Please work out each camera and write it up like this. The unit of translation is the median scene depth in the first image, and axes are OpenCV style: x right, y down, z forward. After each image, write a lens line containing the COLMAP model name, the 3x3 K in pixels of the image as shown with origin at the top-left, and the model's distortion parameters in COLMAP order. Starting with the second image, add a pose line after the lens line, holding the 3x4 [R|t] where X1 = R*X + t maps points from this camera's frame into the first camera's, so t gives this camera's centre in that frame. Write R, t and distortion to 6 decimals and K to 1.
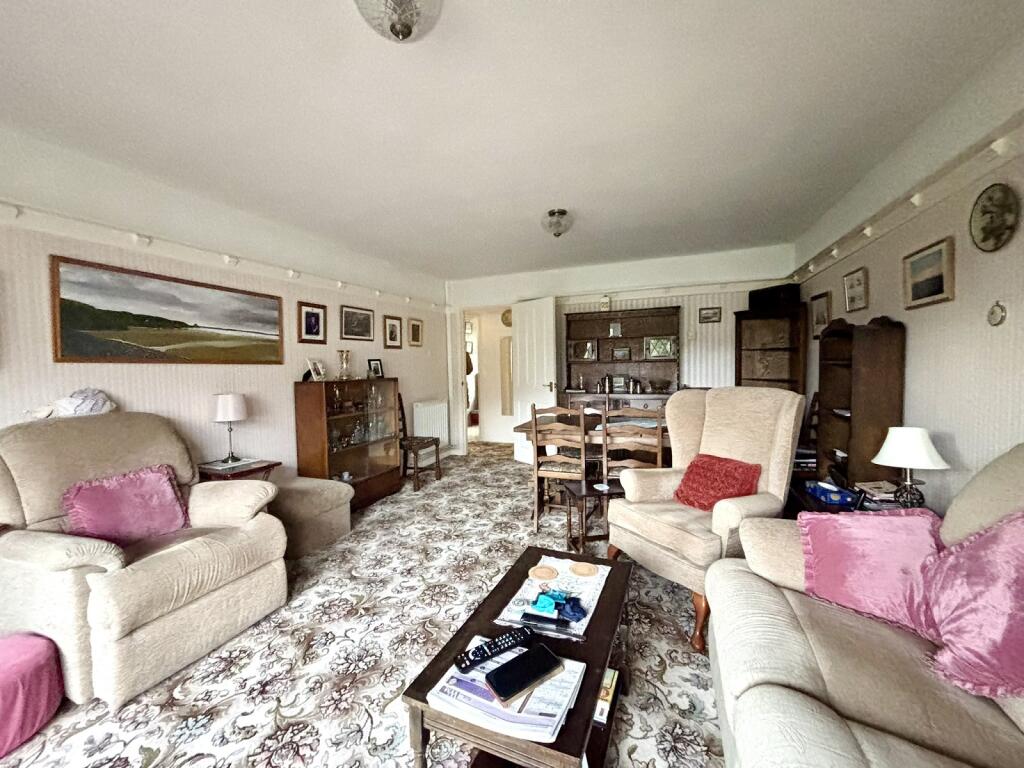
lens RADIAL K [[404.8, 0, 512.5], [0, 404.8, 379.7], [0, 0, 1]] dist [-0.003268, -0.000193]
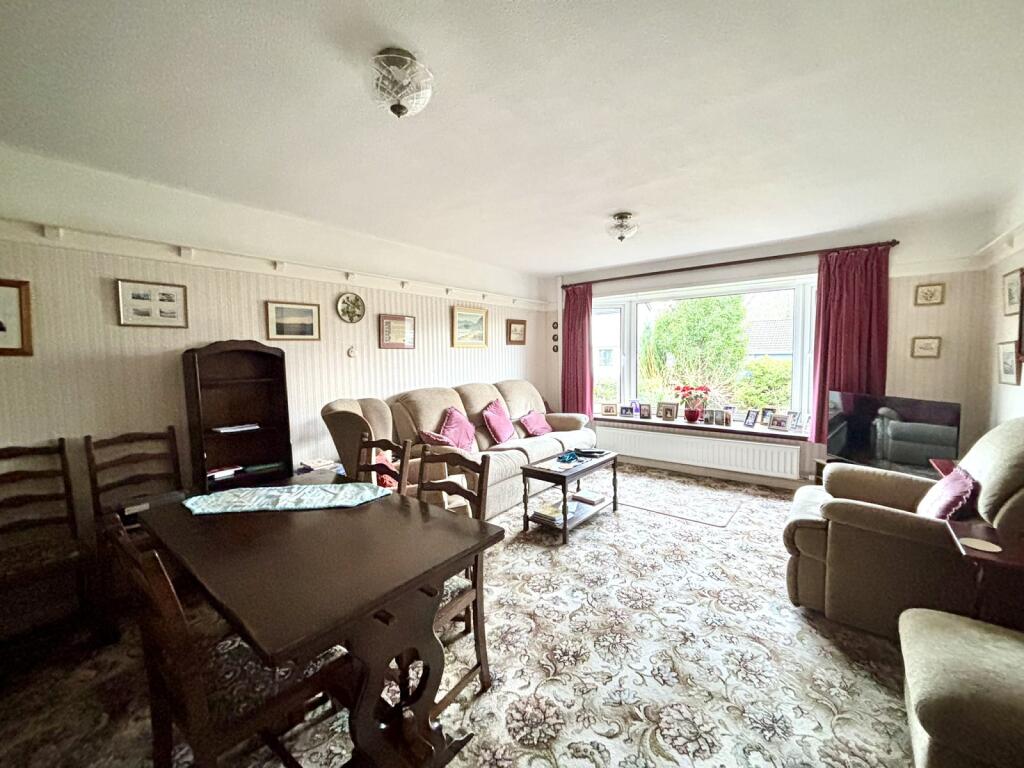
lens RADIAL K [[404.8, 0, 512.4], [0, 404.8, 381.2], [0, 0, 1]] dist [-0.003268, -0.000193]
pose [[-0.951551, 0.014624, 0.307143, -0.177125], [0.046119, 0.994357, 0.095535, -0.102254], [-0.304013, 0.105072, -0.946856, 1.715365]]
